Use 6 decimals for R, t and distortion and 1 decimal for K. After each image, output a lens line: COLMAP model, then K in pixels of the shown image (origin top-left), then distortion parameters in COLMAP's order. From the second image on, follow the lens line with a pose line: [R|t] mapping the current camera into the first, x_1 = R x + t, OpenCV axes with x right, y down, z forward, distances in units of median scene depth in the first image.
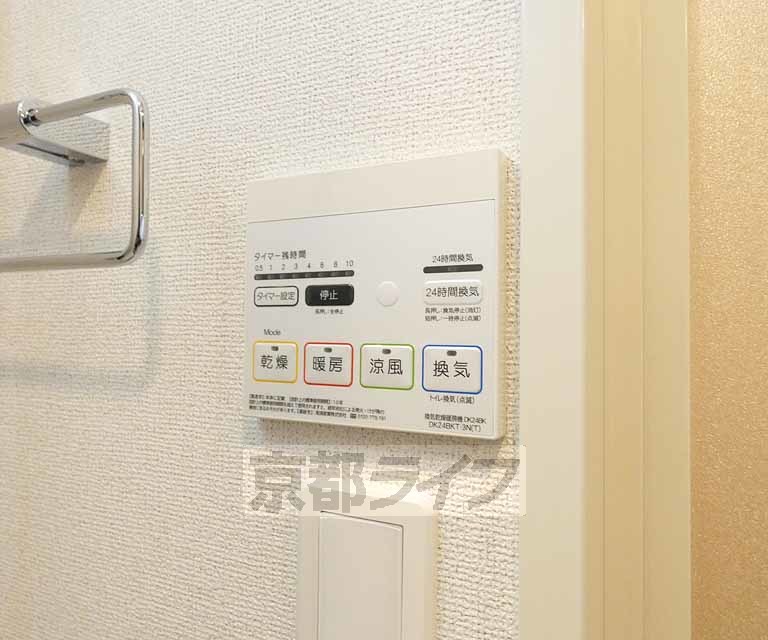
lens RADIAL K [[543.6, 0, 384.0], [0, 543.6, 320.0], [0, 0, 1]] dist [0.000348, 0.000370]
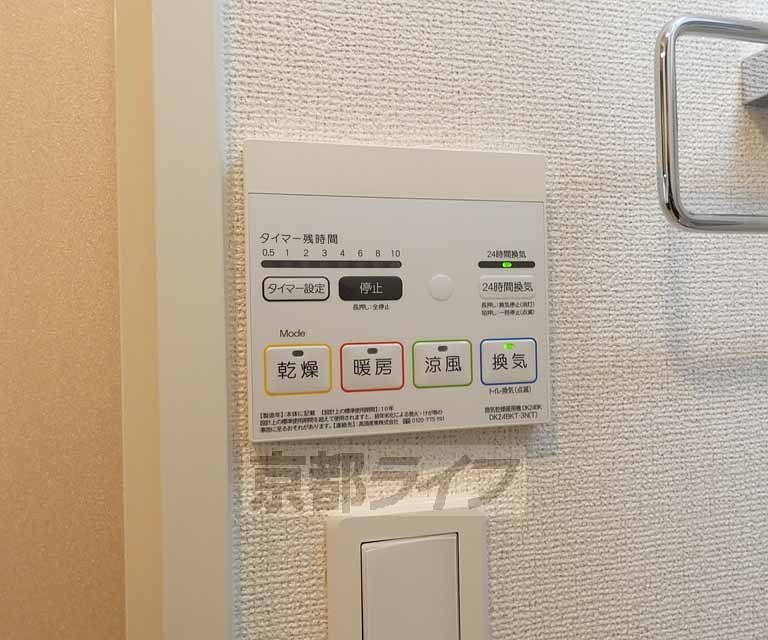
lens RADIAL K [[543.6, 0, 384.0], [0, 543.6, 320.0], [0, 0, 1]] dist [0.000348, 0.000370]
pose [[0.787623, -0.024712, 0.615662, -0.634015], [0.015423, 0.999673, 0.020395, -0.012205], [-0.615965, -0.006568, 0.787746, 0.299690]]
